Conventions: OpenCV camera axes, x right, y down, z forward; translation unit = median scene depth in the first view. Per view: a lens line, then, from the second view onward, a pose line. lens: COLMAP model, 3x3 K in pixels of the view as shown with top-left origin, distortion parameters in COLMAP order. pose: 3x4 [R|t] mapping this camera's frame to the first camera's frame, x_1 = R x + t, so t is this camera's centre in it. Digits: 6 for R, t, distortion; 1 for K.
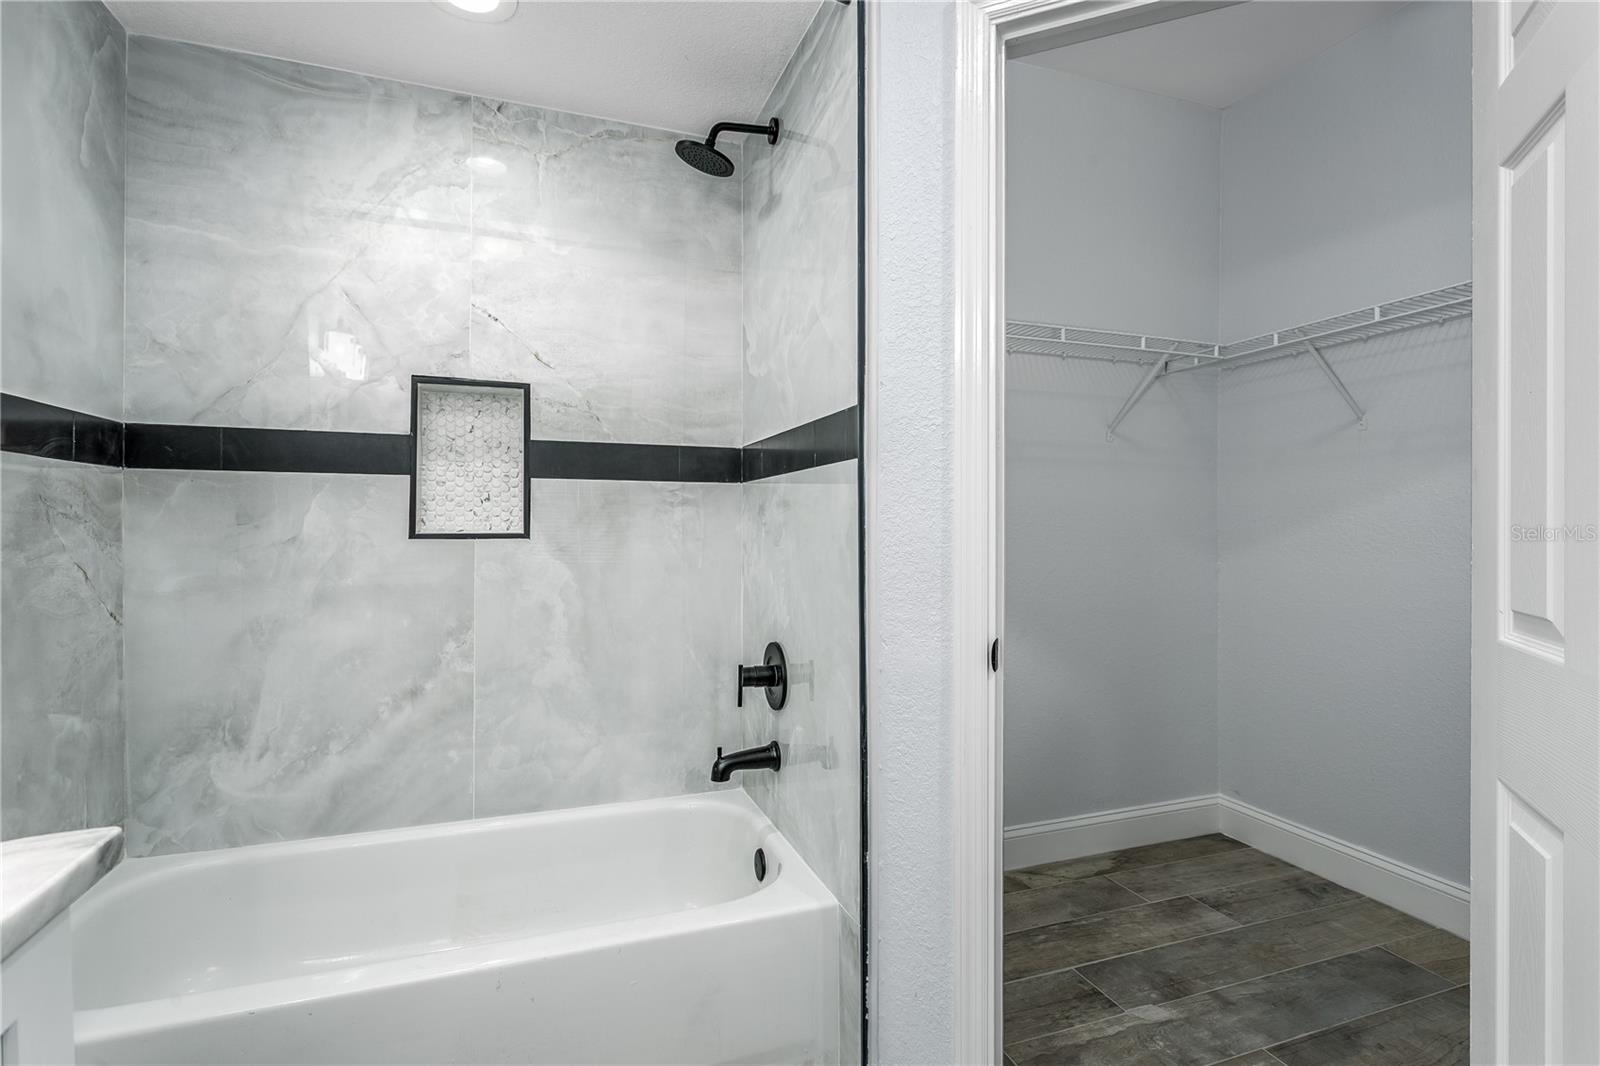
lens RADIAL K [[775.0, 0, 799.5], [0, 775.0, 518.5], [0, 0, 1]] dist [-0.001363, 0.005929]
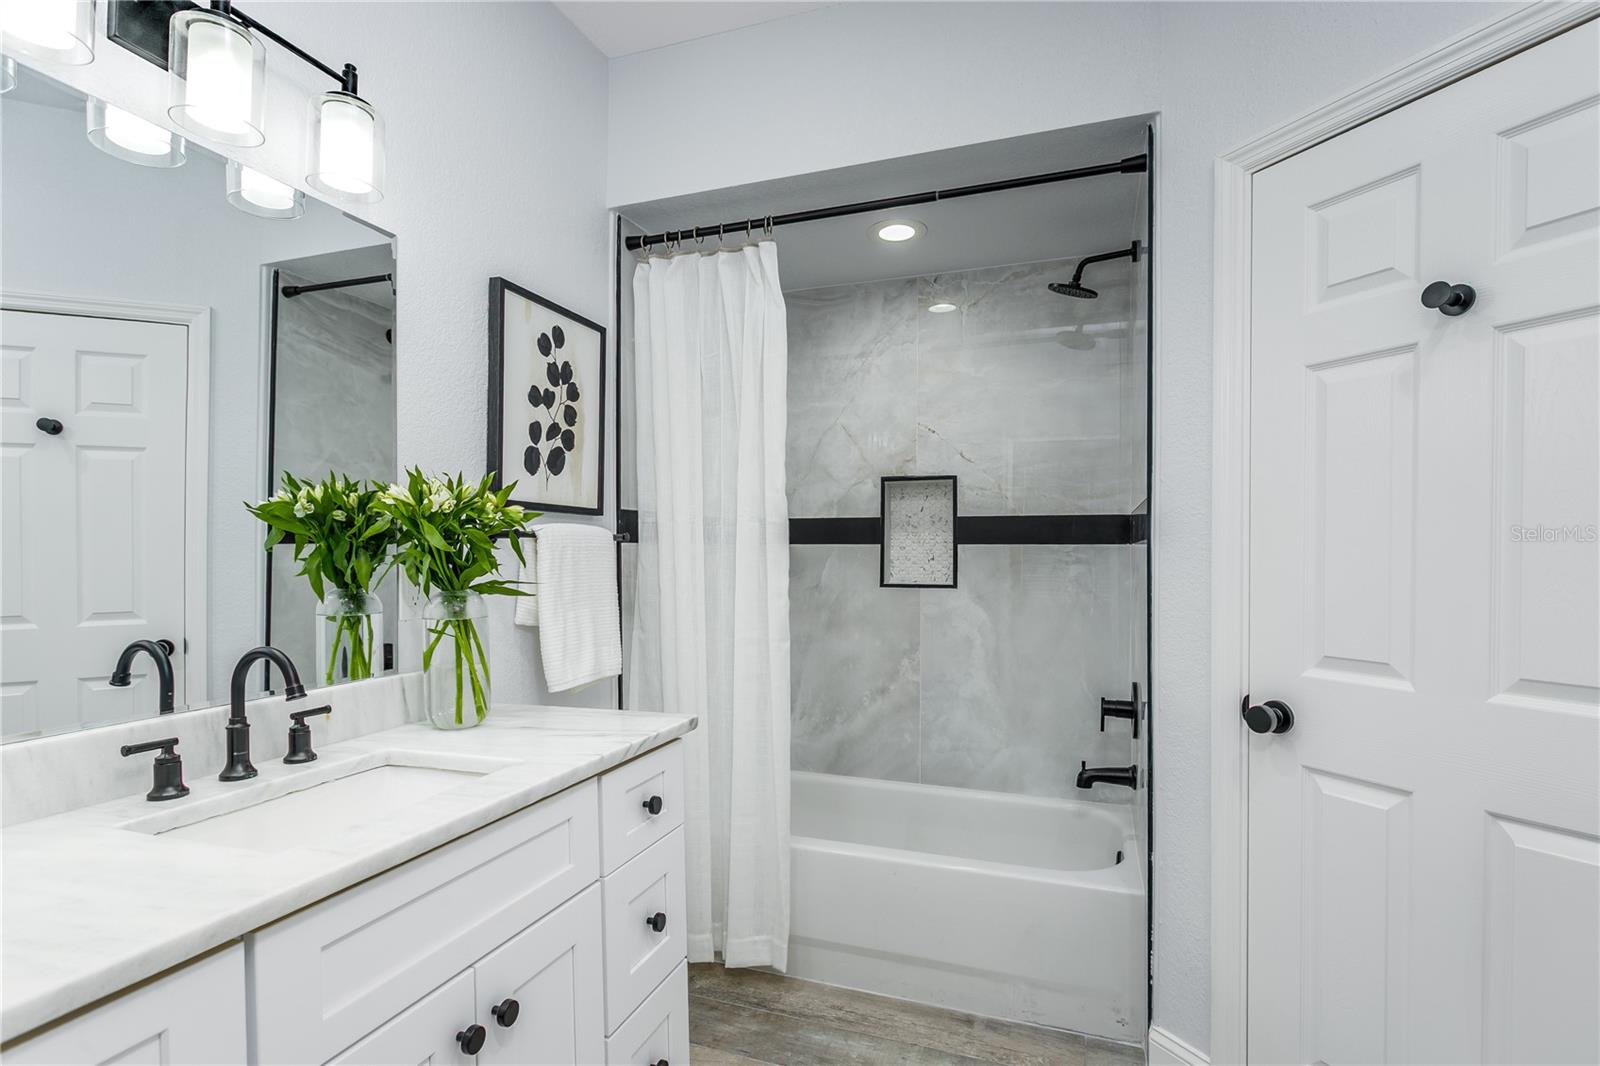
lens RADIAL K [[775.0, 0, 800.6], [0, 775.0, 543.1], [0, 0, 1]] dist [-0.001363, 0.005929]
pose [[0.768601, -0.009049, -0.639664, 0.328035], [0.008127, 0.999957, -0.004381, -0.052265], [0.639676, -0.001831, 0.768642, -0.239905]]
